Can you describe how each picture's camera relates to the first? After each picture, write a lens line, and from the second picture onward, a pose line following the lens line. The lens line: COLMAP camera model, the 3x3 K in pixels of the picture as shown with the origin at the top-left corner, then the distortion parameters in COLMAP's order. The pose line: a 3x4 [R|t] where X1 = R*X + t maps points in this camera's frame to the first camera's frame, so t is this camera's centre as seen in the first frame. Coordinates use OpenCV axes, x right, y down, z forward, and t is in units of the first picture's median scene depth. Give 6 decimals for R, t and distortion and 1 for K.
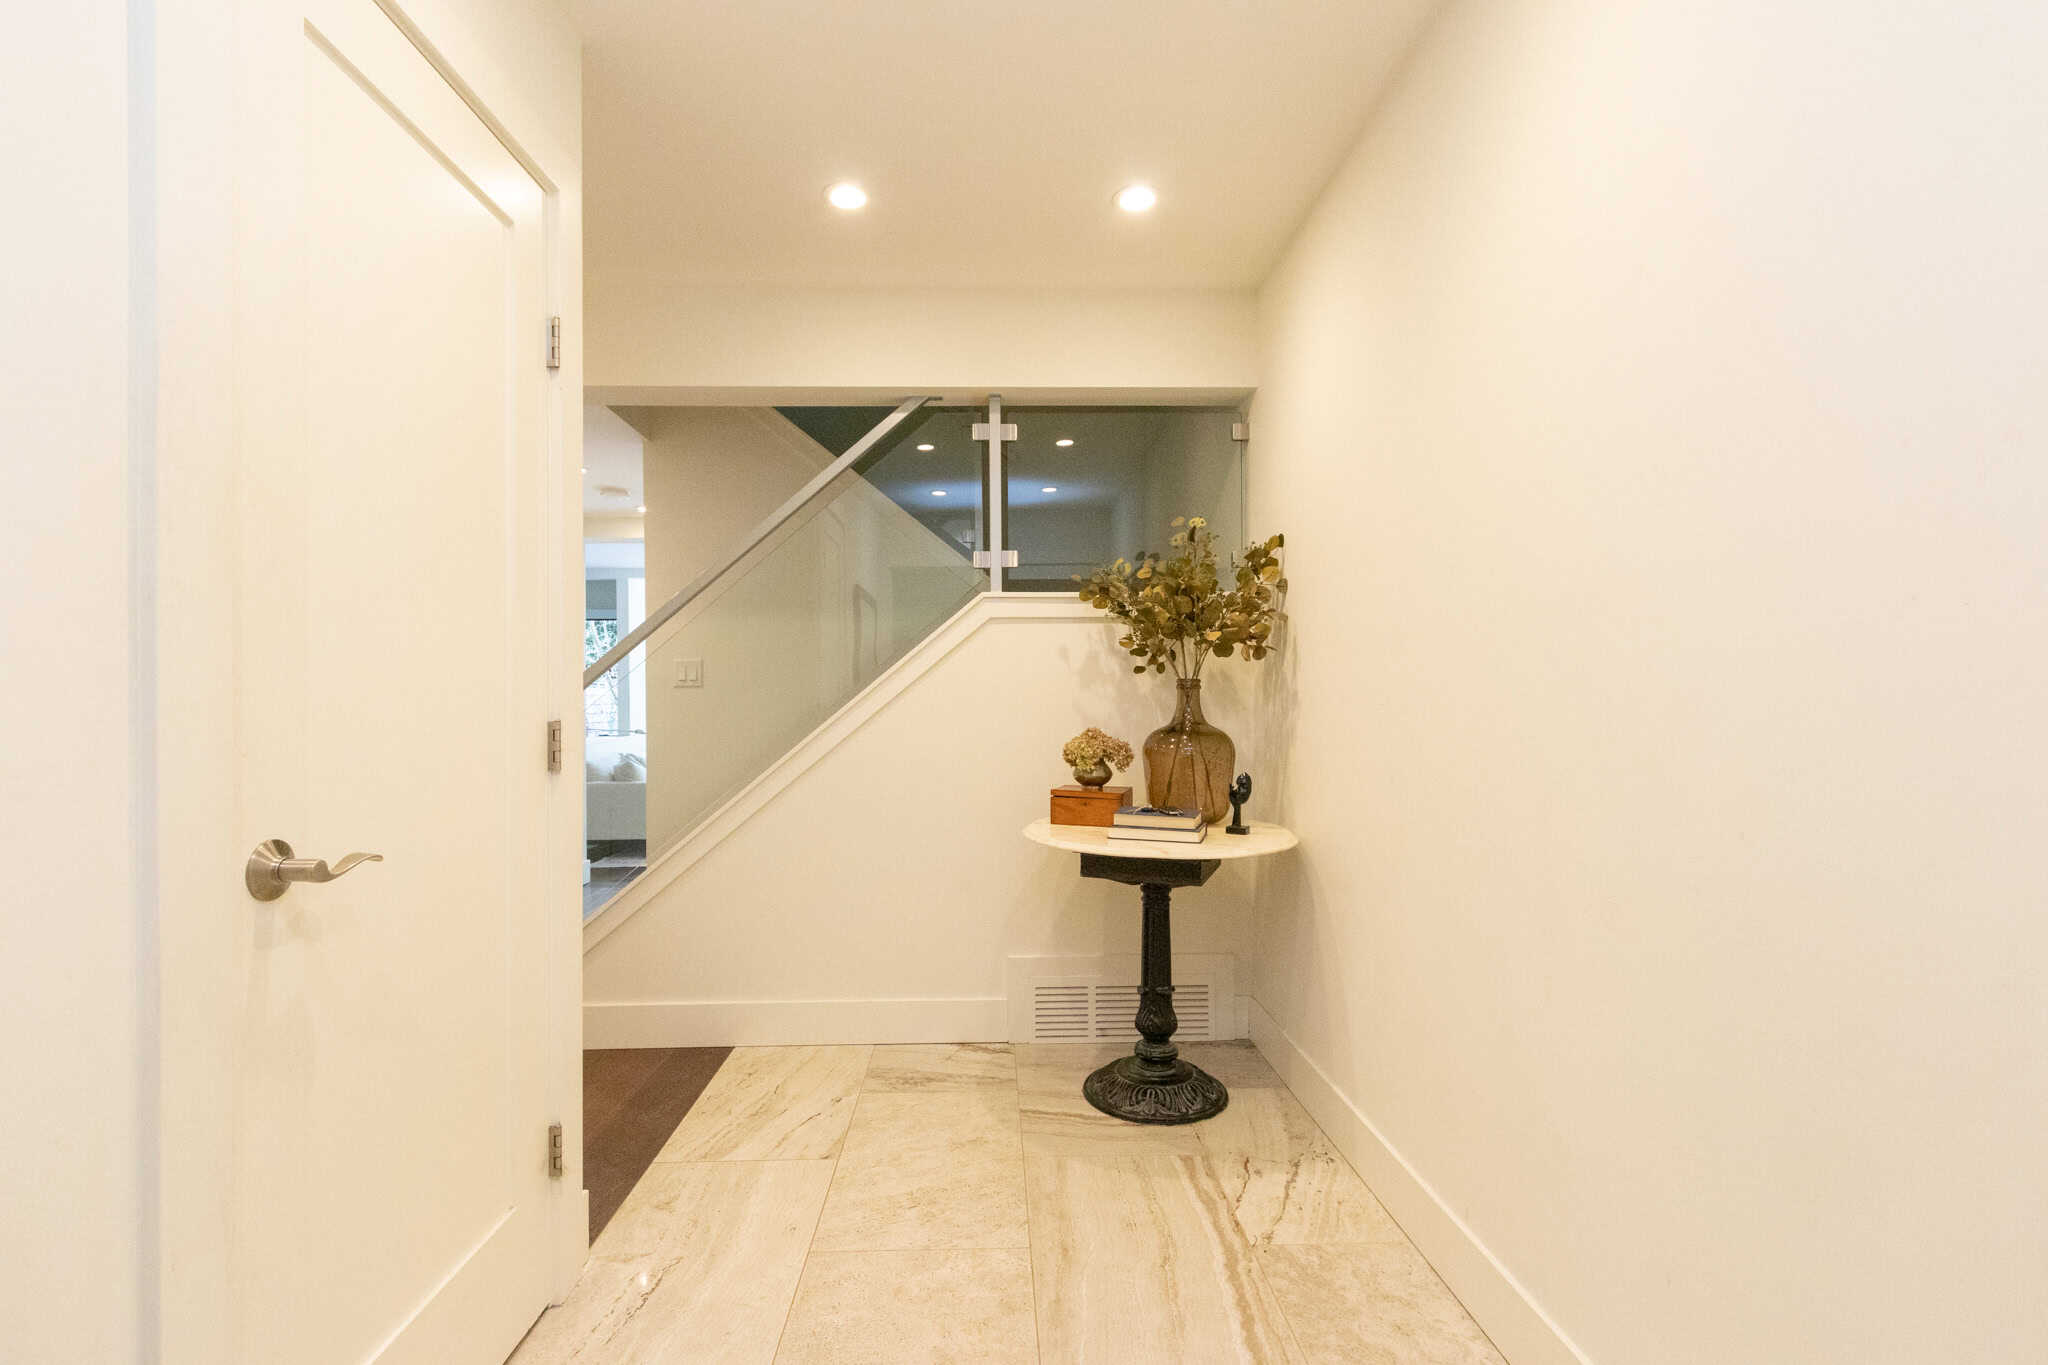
lens RADIAL K [[930.0, 0, 1020.4], [0, 930.0, 694.5], [0, 0, 1]] dist [0.004245, -0.000142]
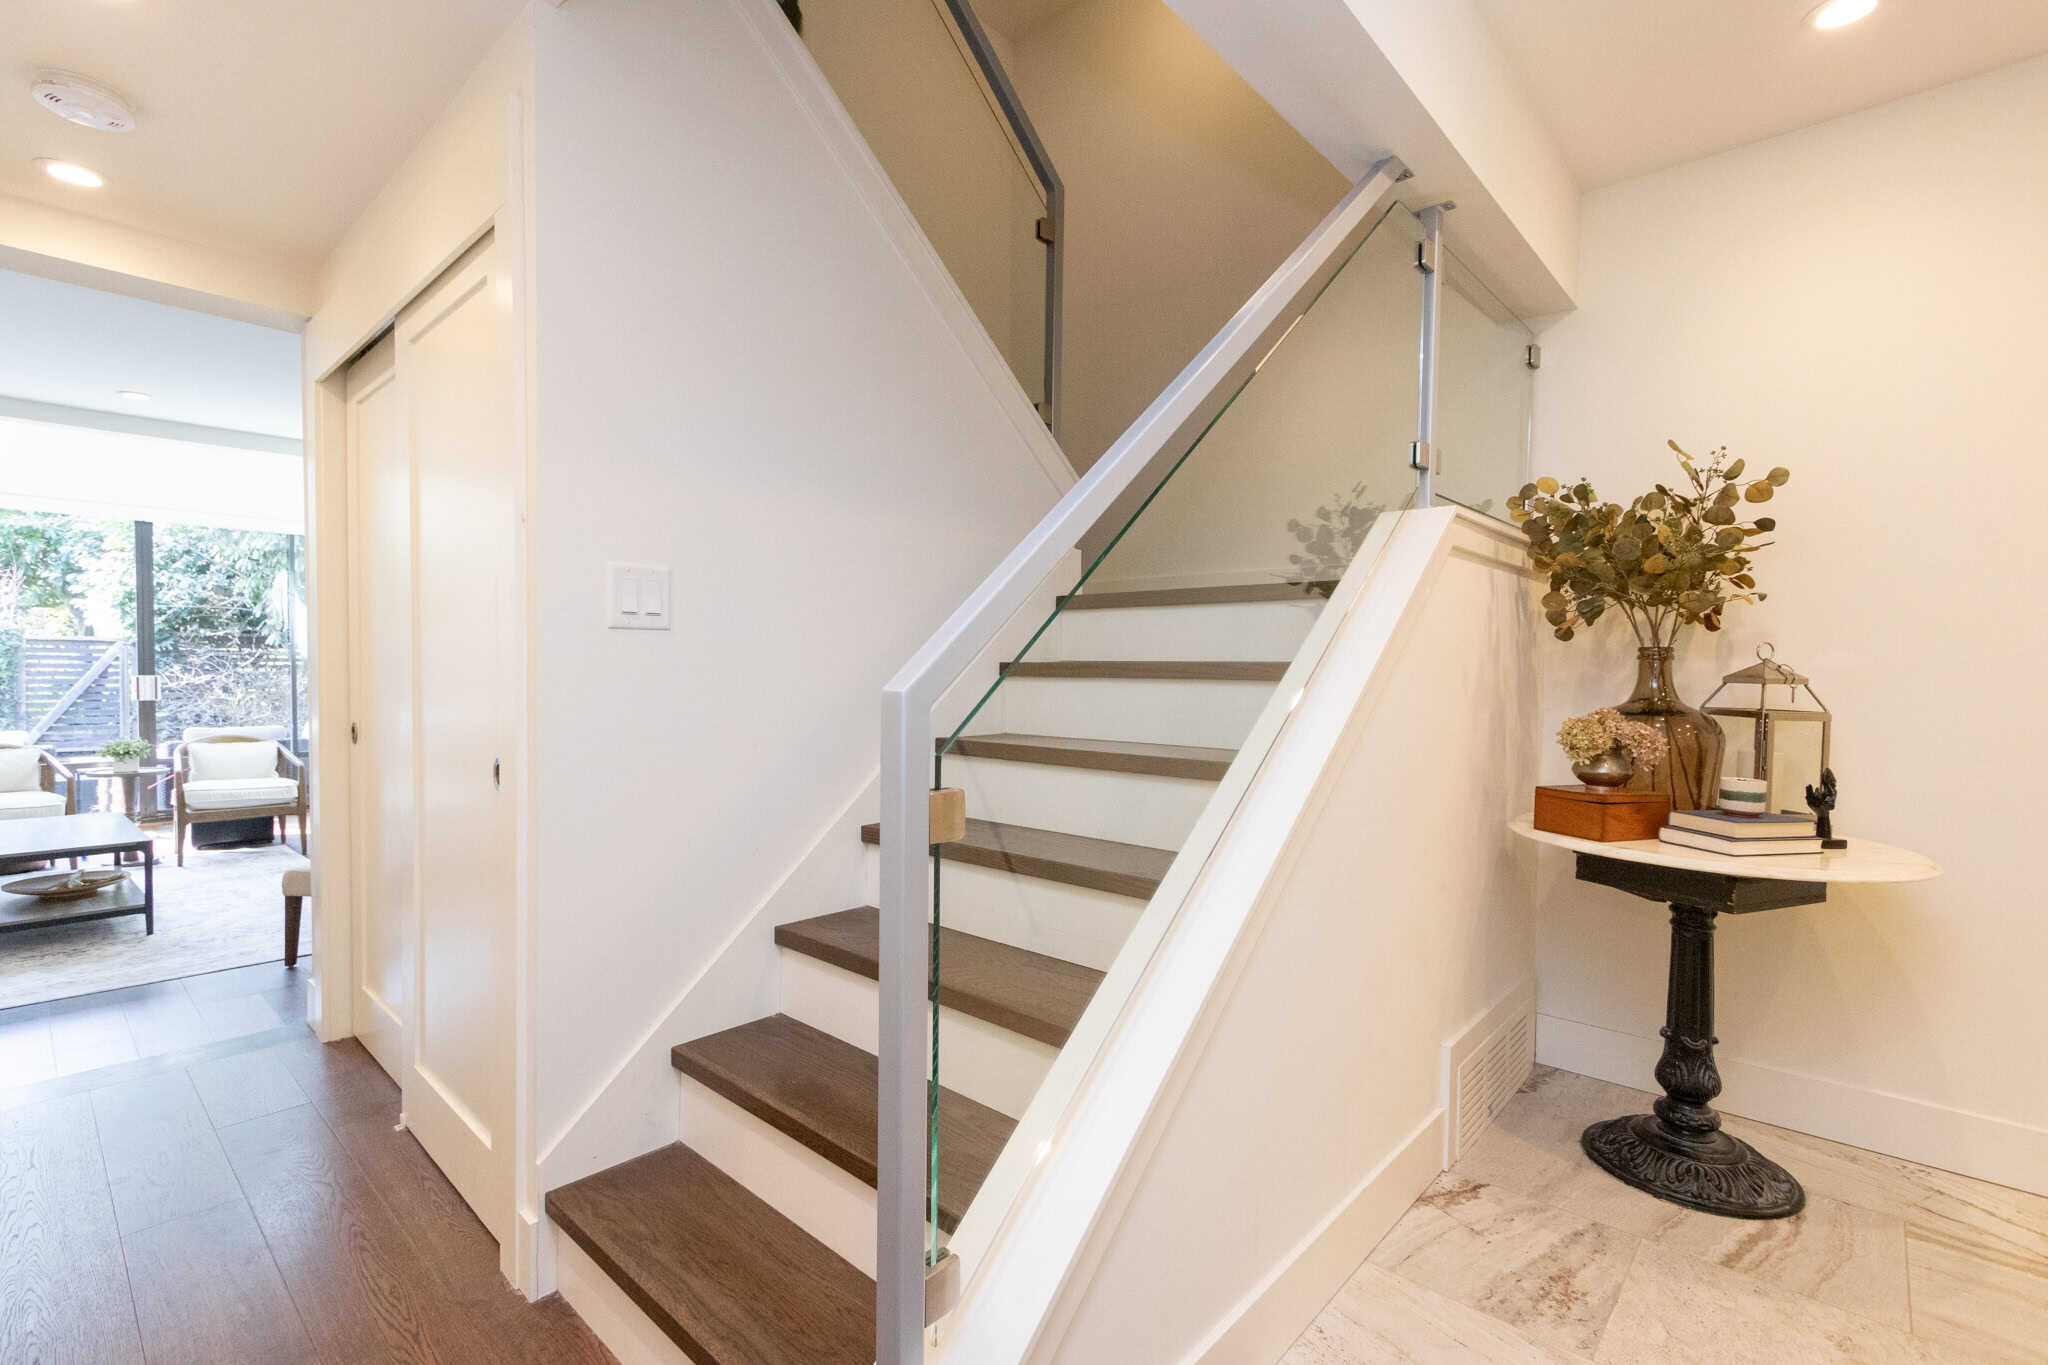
lens RADIAL K [[930.0, 0, 1006.1], [0, 930.0, 687.9], [0, 0, 1]] dist [0.004245, -0.000142]
pose [[0.699050, -0.004914, 0.715056, -0.831412], [-0.015659, 0.999631, 0.022179, 0.010148], [-0.714902, -0.026701, 0.698715, 0.871014]]
